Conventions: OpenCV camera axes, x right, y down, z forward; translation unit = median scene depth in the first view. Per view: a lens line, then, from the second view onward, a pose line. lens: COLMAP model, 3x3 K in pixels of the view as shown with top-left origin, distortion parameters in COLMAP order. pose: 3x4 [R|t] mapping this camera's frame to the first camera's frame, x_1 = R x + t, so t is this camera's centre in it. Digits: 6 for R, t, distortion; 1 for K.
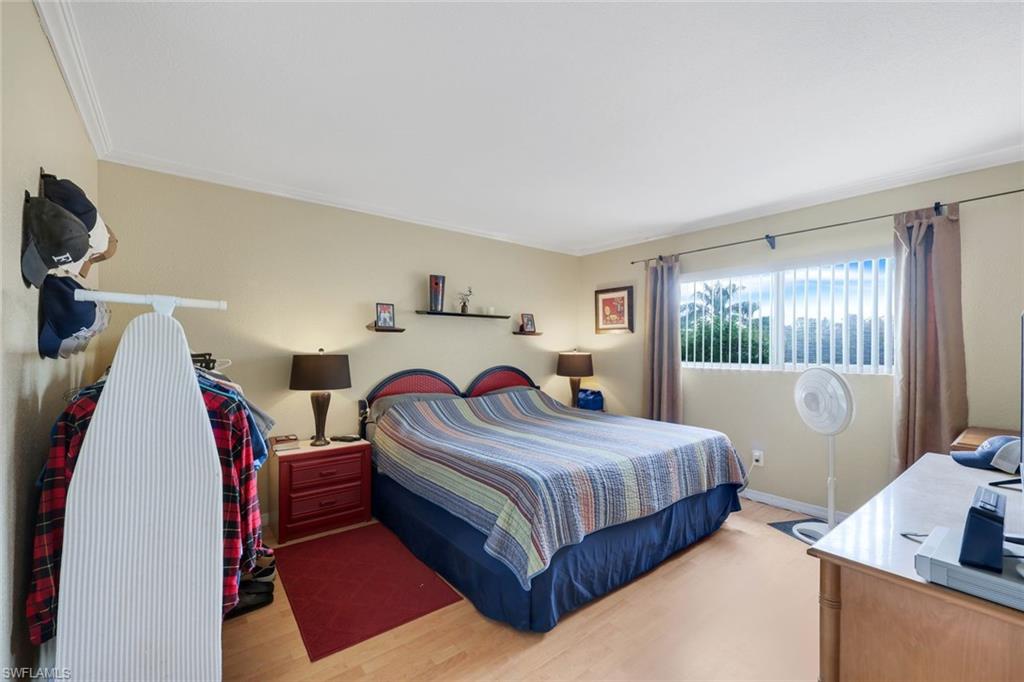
lens RADIAL K [[415.1, 0, 512.0], [0, 415.1, 341.0], [0, 0, 1]] dist [0.001477, 0.000214]
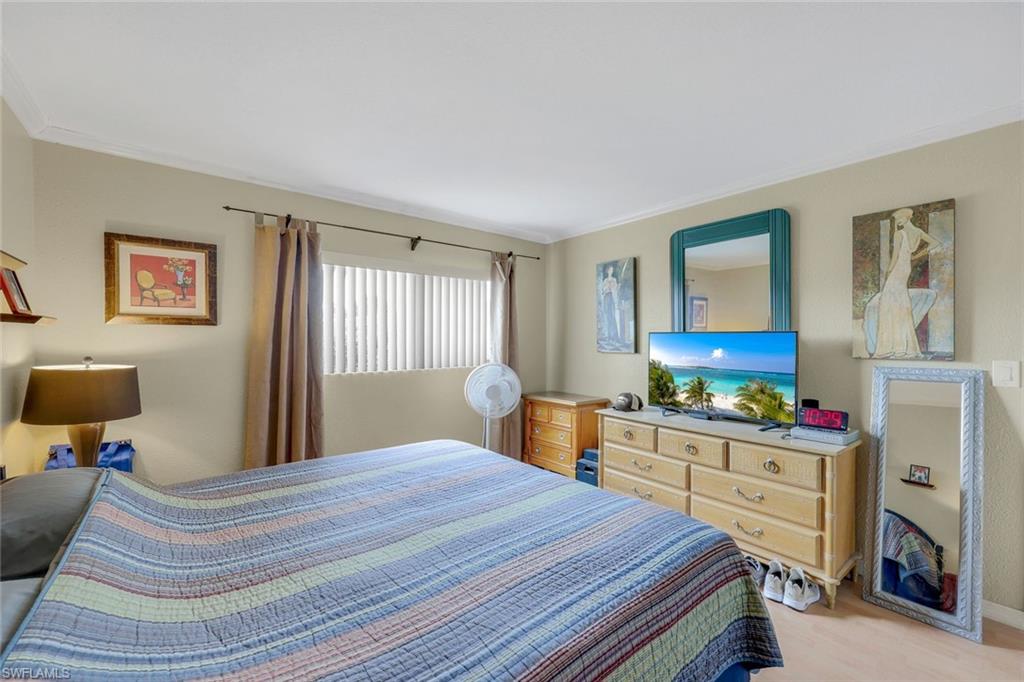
lens RADIAL K [[415.1, 0, 512.0], [0, 415.1, 341.0], [0, 0, 1]] dist [0.001477, 0.000214]
pose [[-0.006888, -0.012085, 0.999903, -0.292318], [-0.020315, 0.999722, 0.011943, -0.013063], [-0.999770, -0.020231, -0.007131, 0.570852]]
